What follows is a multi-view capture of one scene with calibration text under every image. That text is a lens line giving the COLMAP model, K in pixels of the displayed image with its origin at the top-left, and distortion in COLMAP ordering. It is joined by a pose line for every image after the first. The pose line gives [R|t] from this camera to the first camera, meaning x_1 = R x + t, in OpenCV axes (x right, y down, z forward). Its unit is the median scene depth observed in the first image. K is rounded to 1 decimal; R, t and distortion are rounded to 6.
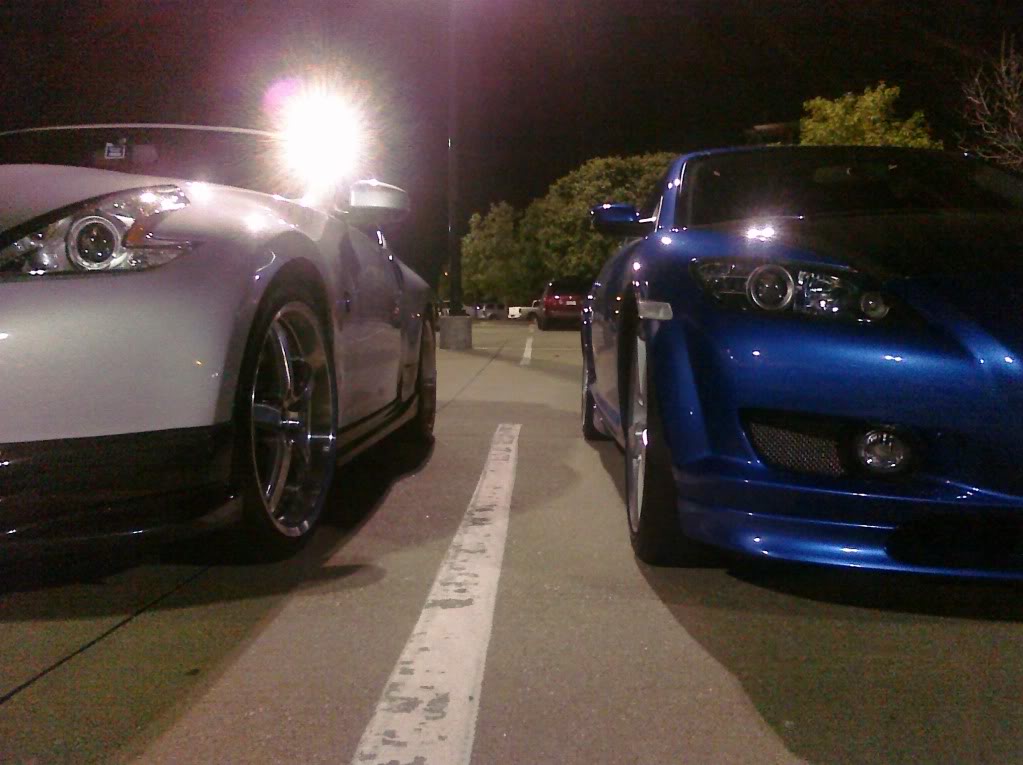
lens RADIAL K [[962.8, 0, 511.5], [0, 962.8, 382.5], [0, 0, 1]] dist [-0.018710, -0.019259]
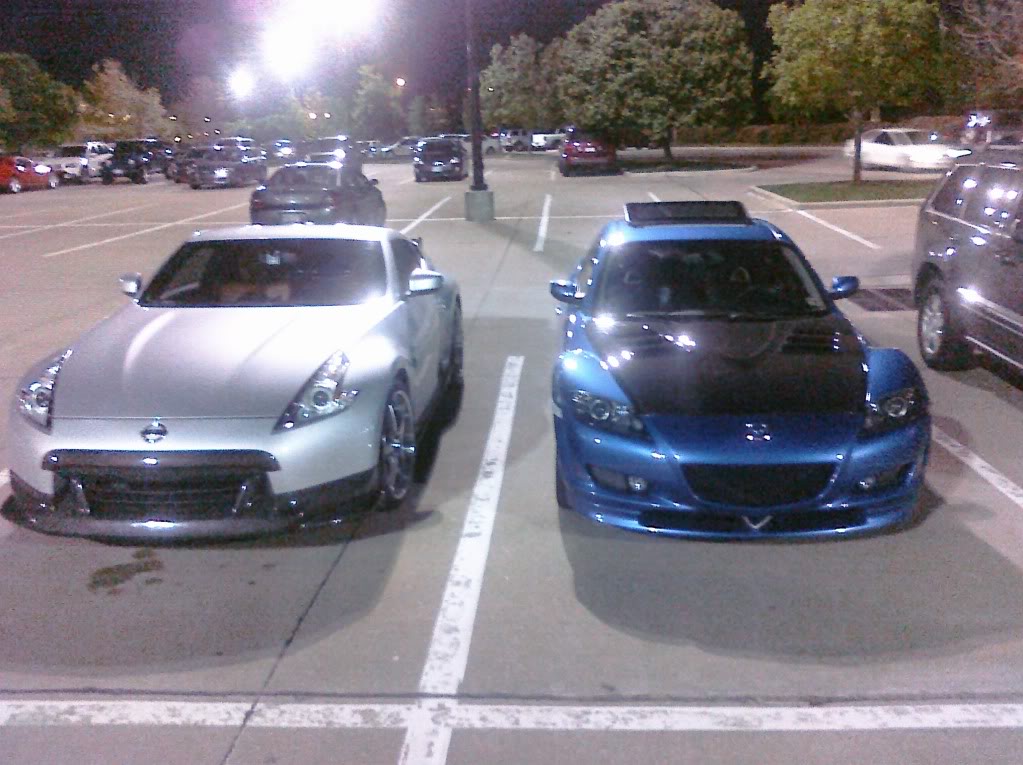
lens RADIAL K [[962.8, 0, 511.5], [0, 962.8, 382.5], [0, 0, 1]] dist [-0.018710, -0.019259]
pose [[0.999150, -0.023019, -0.034193, 0.024280], [0.029055, 0.981721, 0.188096, -0.114831], [0.029239, -0.188930, 0.981555, -0.249842]]
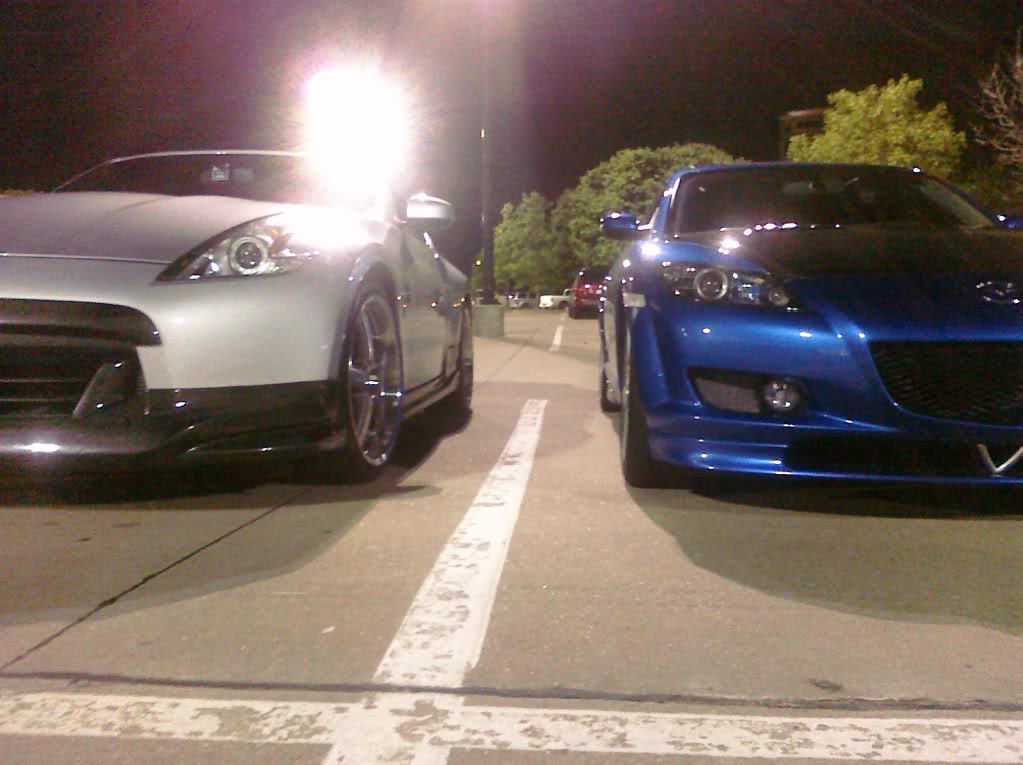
lens RADIAL K [[962.8, 0, 511.5], [0, 962.8, 382.5], [0, 0, 1]] dist [-0.018710, -0.019259]
pose [[0.999438, 0.000166, -0.033523, 0.003393], [0.000218, 0.999934, 0.011462, 0.005833], [0.033523, -0.011463, 0.999372, -0.083718]]
